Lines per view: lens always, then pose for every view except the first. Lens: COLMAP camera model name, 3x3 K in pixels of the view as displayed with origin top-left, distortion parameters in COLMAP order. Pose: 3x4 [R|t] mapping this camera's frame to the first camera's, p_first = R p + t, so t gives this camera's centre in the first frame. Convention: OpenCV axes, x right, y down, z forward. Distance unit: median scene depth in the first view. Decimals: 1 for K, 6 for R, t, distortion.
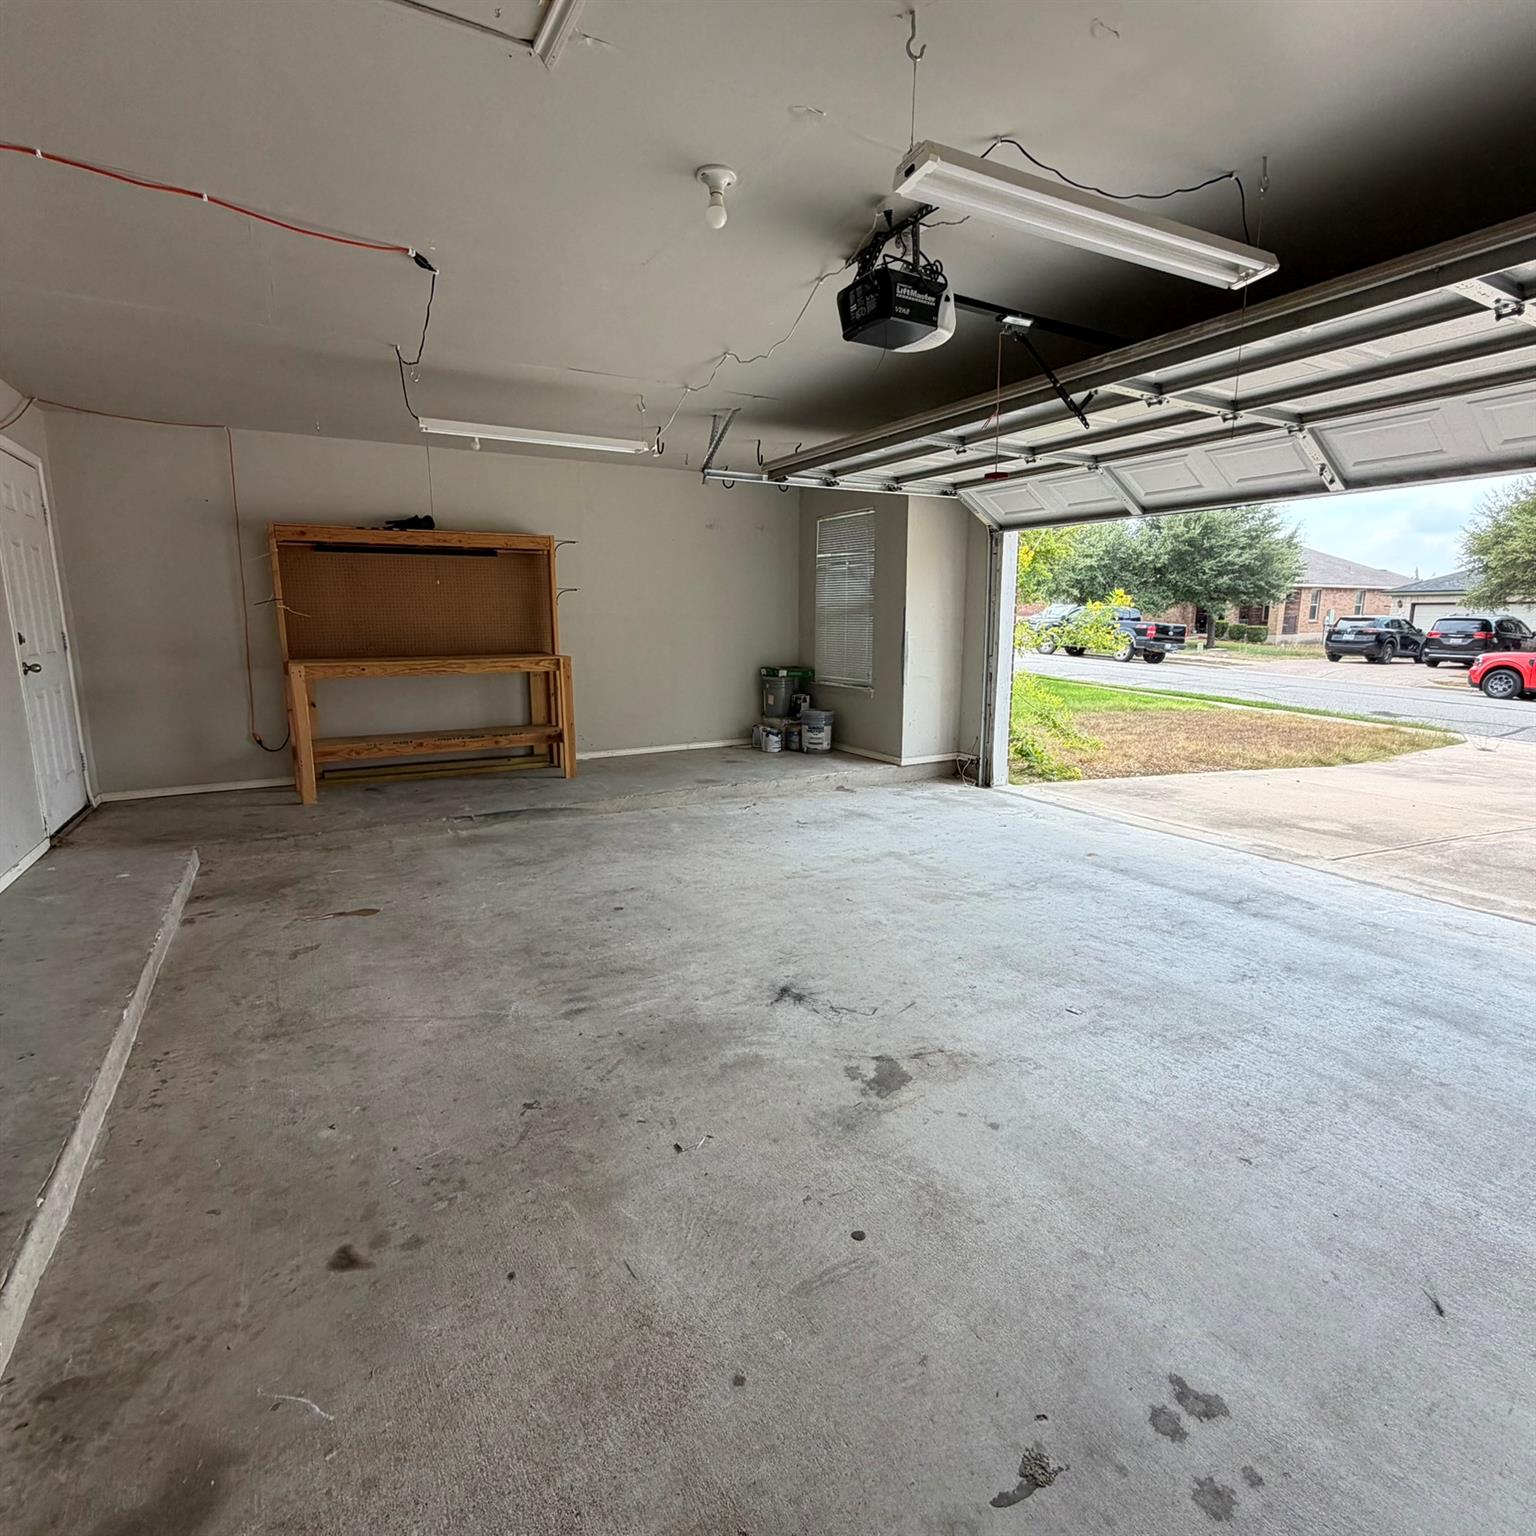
lens RADIAL K [[818.0, 0, 767.2], [0, 818.0, 761.4], [0, 0, 1]] dist [0.000471, 0.002487]
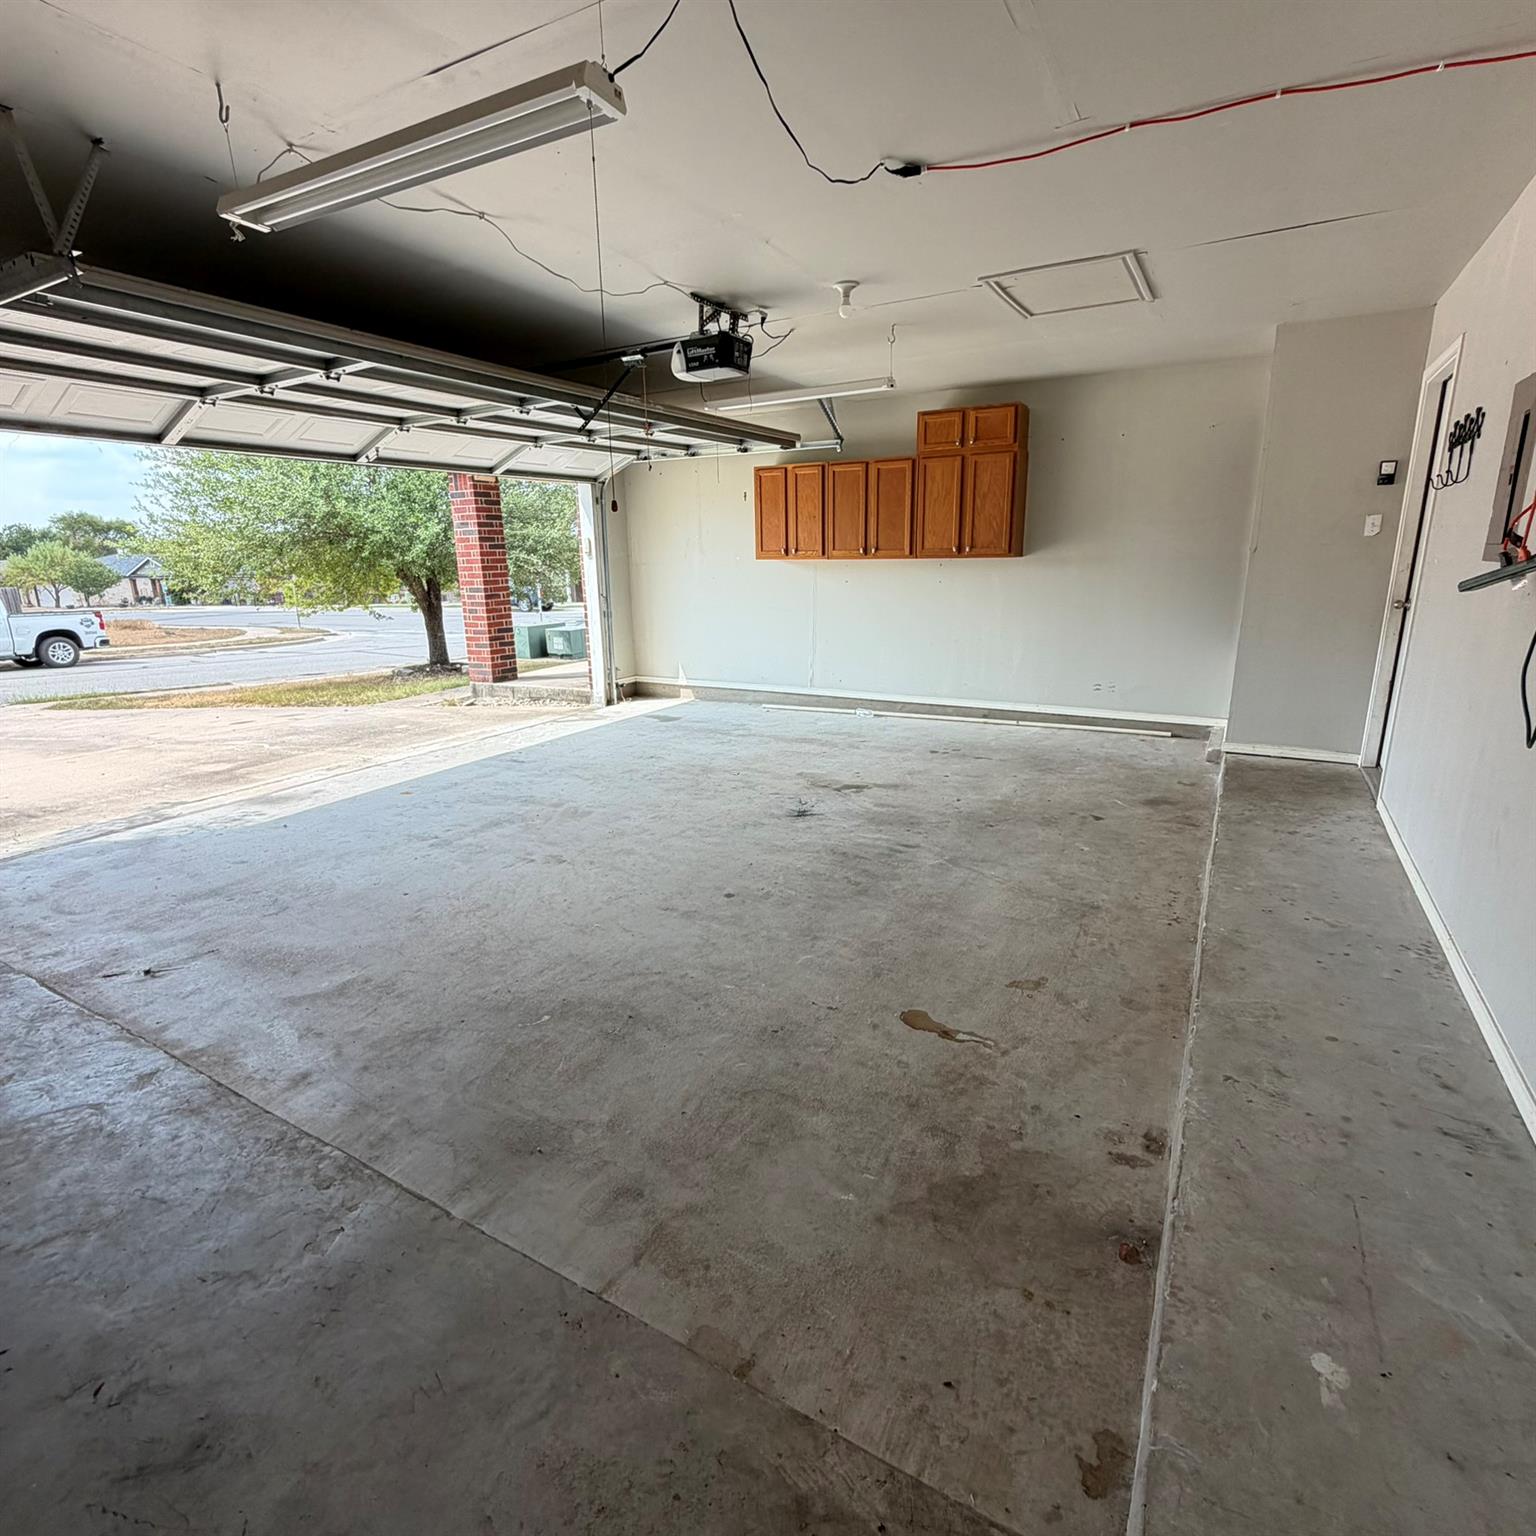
lens RADIAL K [[818.0, 0, 767.2], [0, 818.0, 761.4], [0, 0, 1]] dist [0.000471, 0.002487]
pose [[-0.509635, -0.204004, 0.835855, -1.158653], [0.169067, 0.928799, 0.329772, -0.313774], [-0.843616, 0.309379, -0.438858, 1.631165]]
